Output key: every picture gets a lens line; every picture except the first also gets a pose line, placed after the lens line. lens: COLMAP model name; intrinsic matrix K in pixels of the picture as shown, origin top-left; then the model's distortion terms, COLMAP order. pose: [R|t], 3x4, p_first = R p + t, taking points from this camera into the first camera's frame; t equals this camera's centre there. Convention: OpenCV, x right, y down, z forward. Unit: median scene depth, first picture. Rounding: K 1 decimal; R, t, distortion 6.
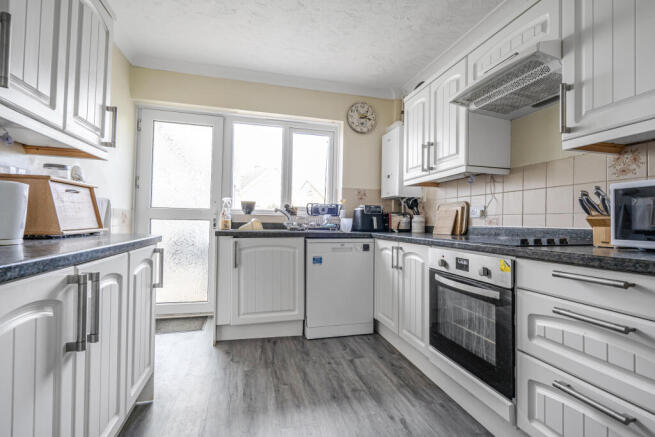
lens RADIAL K [[298.9, 0, 327.5], [0, 298.9, 216.8], [0, 0, 1]] dist [0.004068, 0.000642]
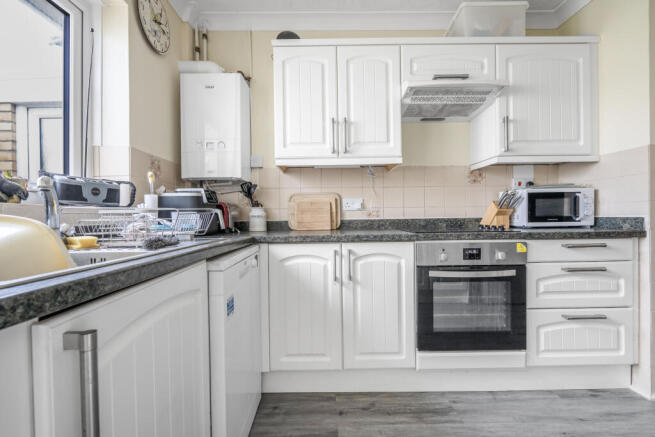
lens RADIAL K [[298.9, 0, 327.3], [0, 298.9, 218.0], [0, 0, 1]] dist [0.004068, 0.000642]
pose [[0.252957, -0.023974, 0.967180, -0.574257], [0.002698, 0.999707, 0.024075, 0.004499], [-0.967474, -0.003480, 0.252948, 1.014820]]
